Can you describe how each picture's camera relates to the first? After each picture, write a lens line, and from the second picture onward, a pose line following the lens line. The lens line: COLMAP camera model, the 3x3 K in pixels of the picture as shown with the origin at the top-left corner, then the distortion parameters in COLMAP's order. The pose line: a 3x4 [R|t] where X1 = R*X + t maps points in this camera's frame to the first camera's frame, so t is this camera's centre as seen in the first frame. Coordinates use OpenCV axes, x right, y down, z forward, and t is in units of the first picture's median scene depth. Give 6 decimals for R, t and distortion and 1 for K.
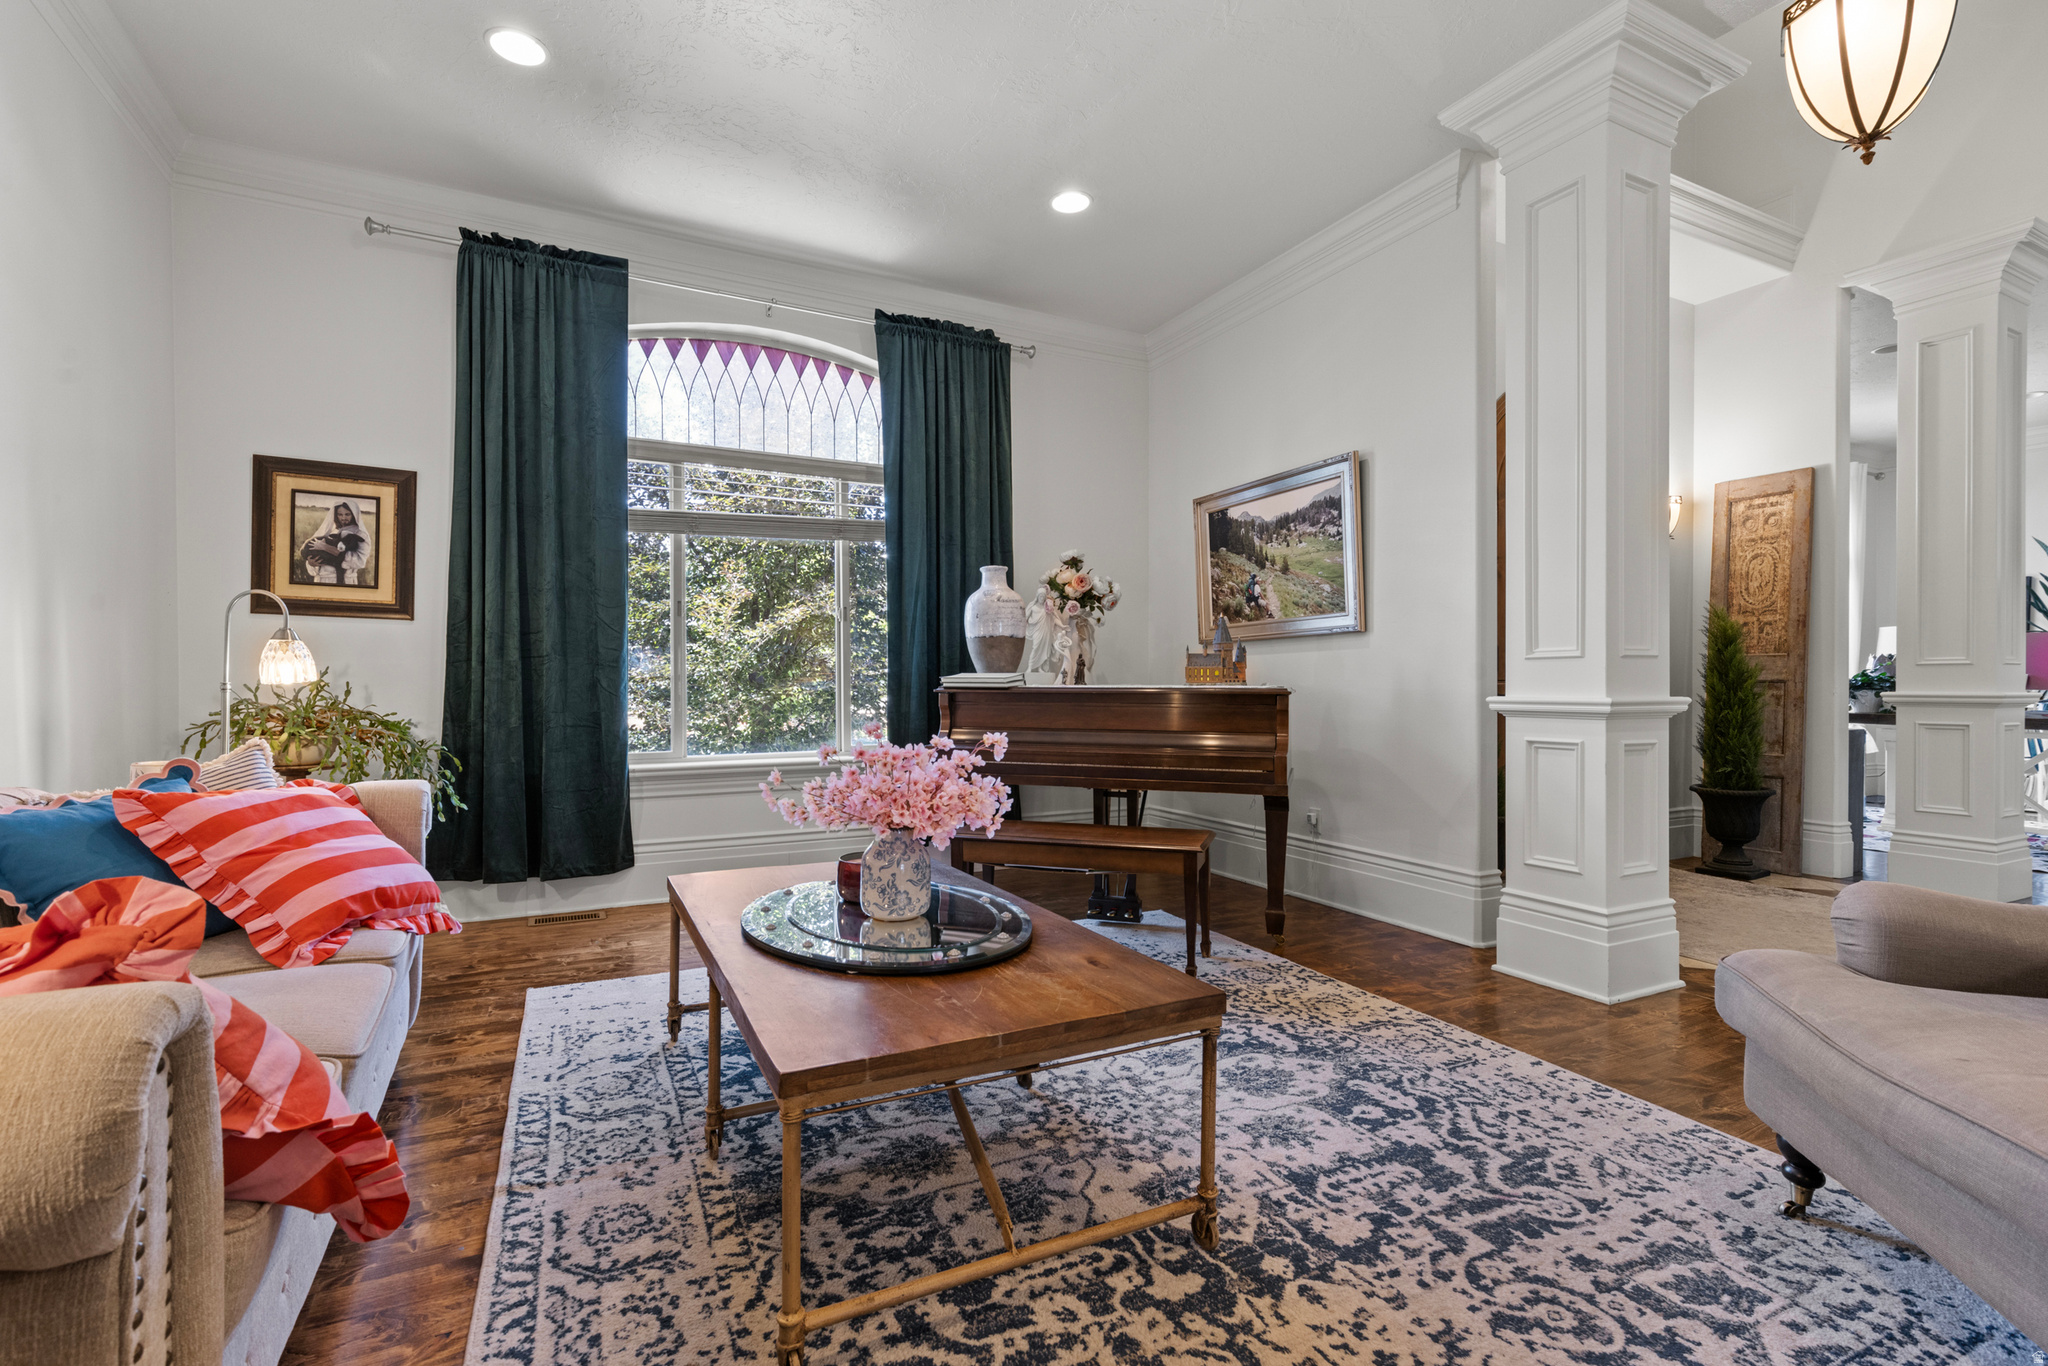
lens RADIAL K [[911.6, 0, 1014.1], [0, 911.6, 688.9], [0, 0, 1]] dist [0.007692, -0.000941]
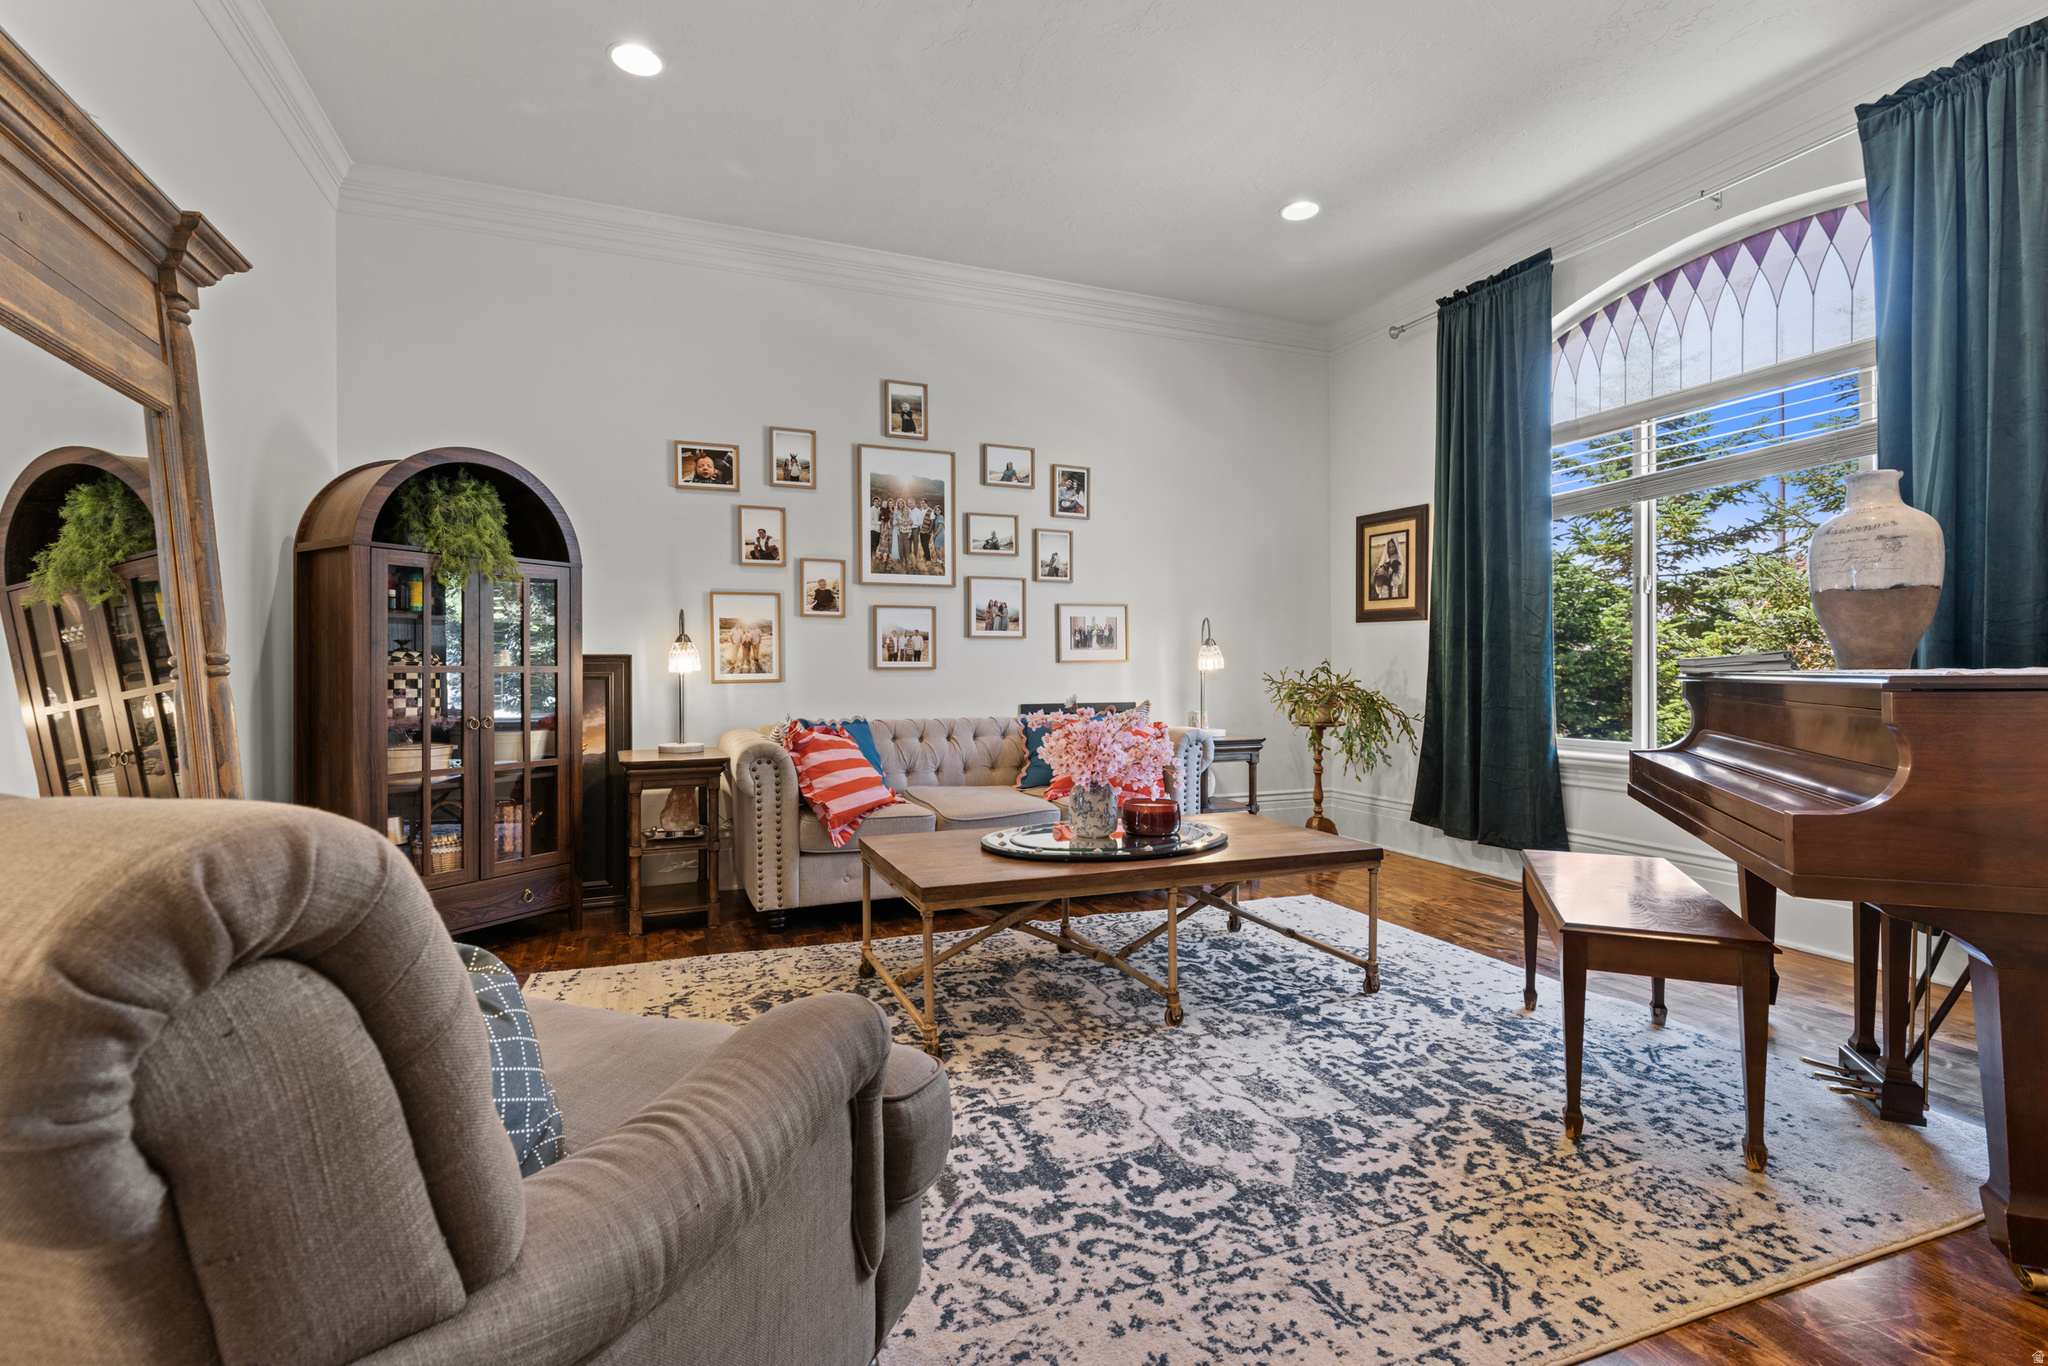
lens RADIAL K [[935.3, 0, 1010.1], [0, 935.3, 667.7], [0, 0, 1]] dist [0.003717, 0.000937]
pose [[-0.079345, -0.004546, -0.996837, 1.016826], [-0.004609, 0.999981, -0.004193, 0.000160], [0.996837, 0.004262, -0.079364, 0.763357]]
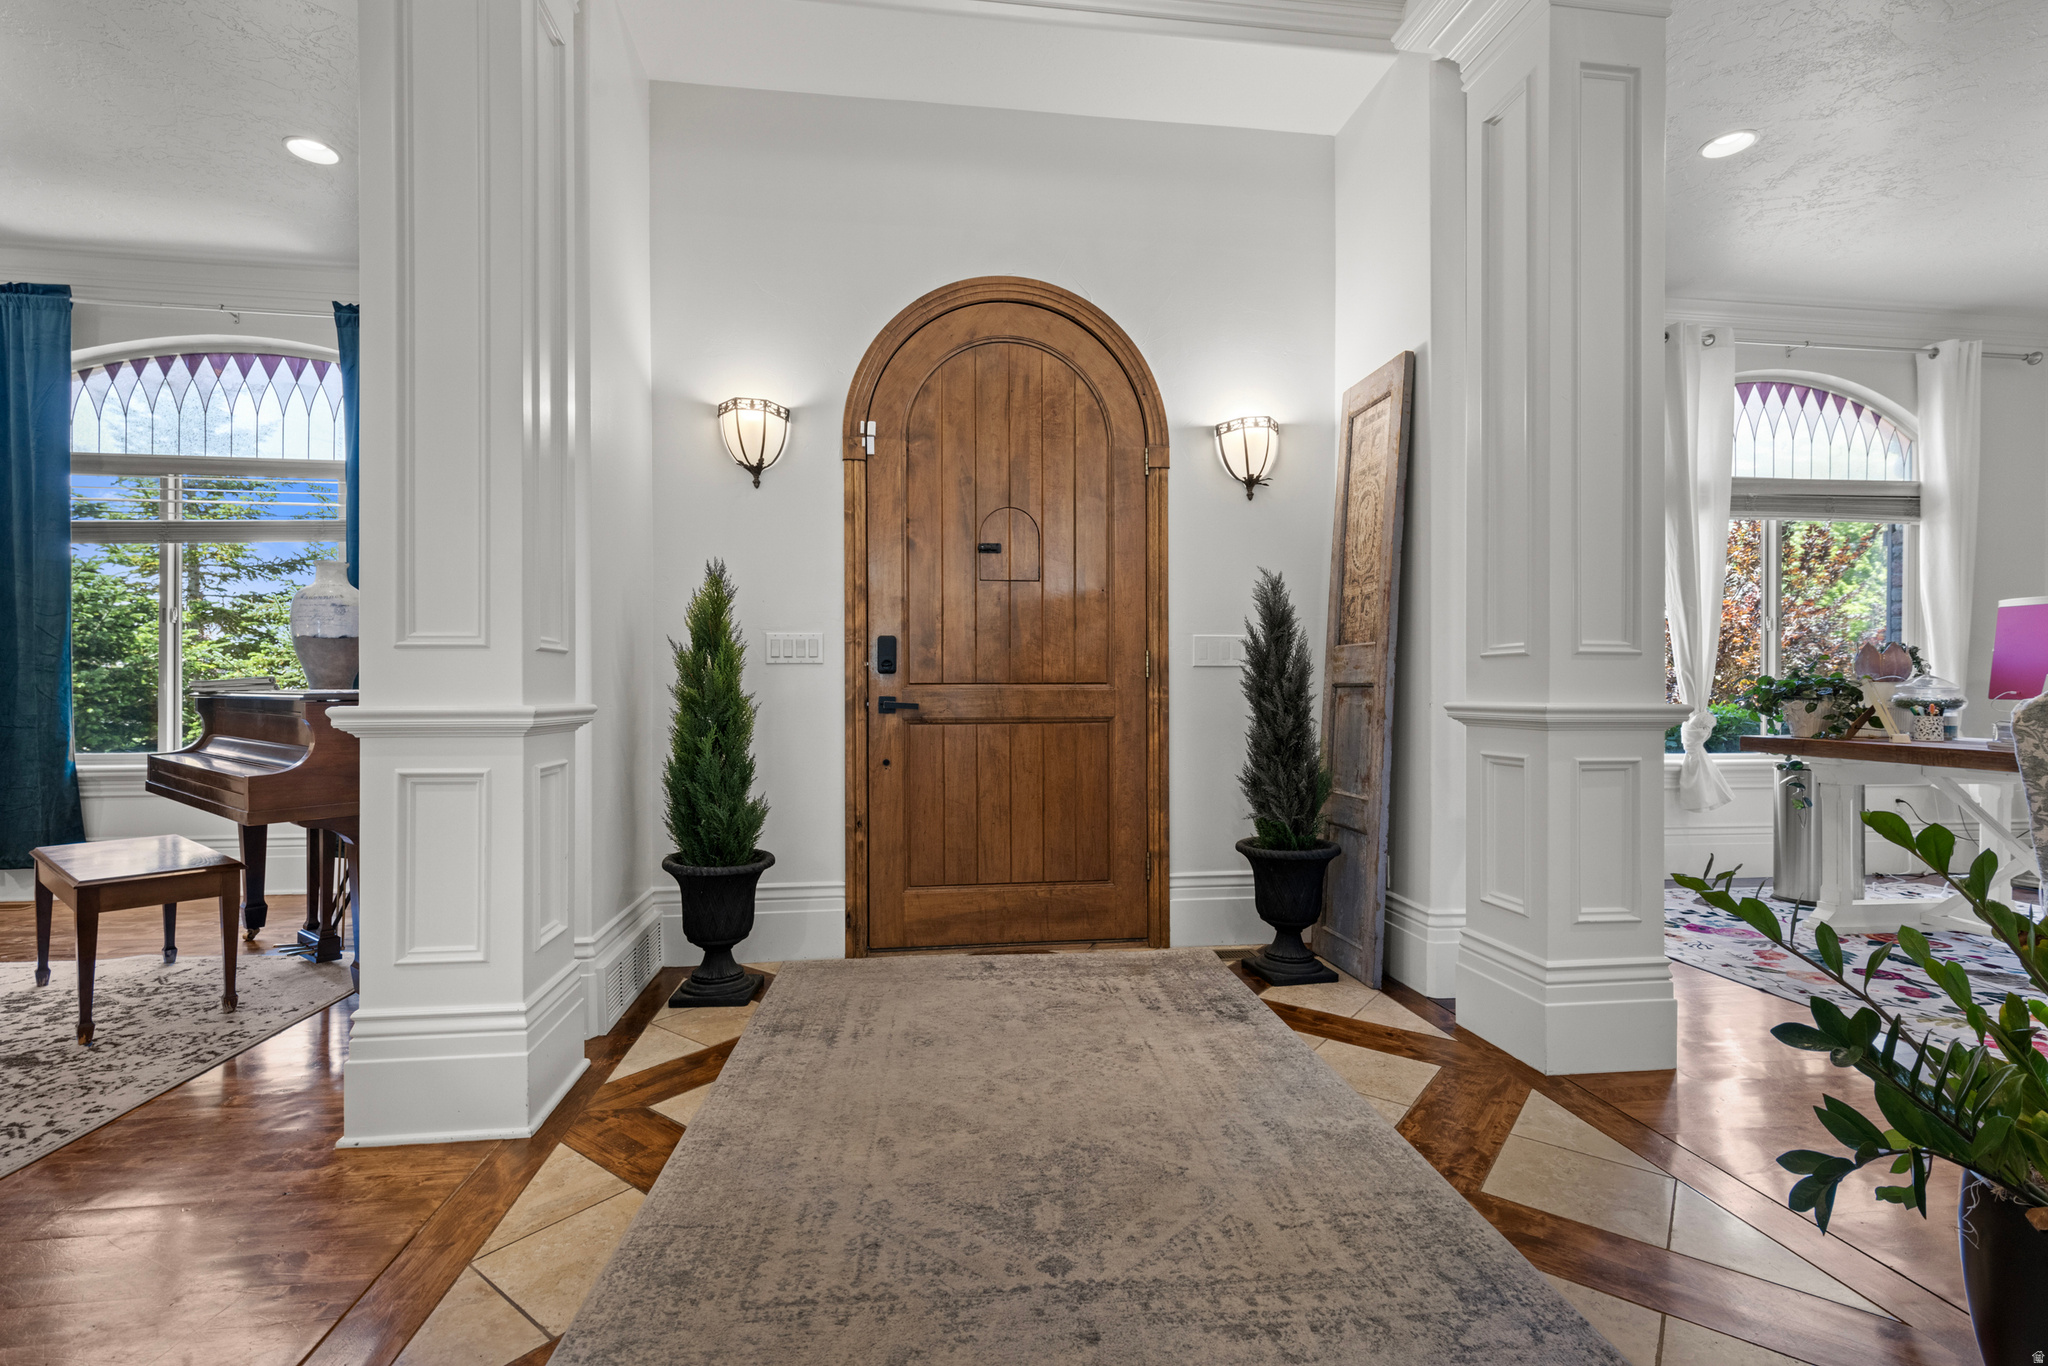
lens RADIAL K [[911.6, 0, 1015.3], [0, 911.6, 687.6], [0, 0, 1]] dist [0.007692, -0.000941]
pose [[0.947079, -0.001022, -0.321000, 1.477198], [-0.001556, 0.999969, -0.007774, 0.000933], [0.320998, 0.007862, 0.947047, 0.546552]]
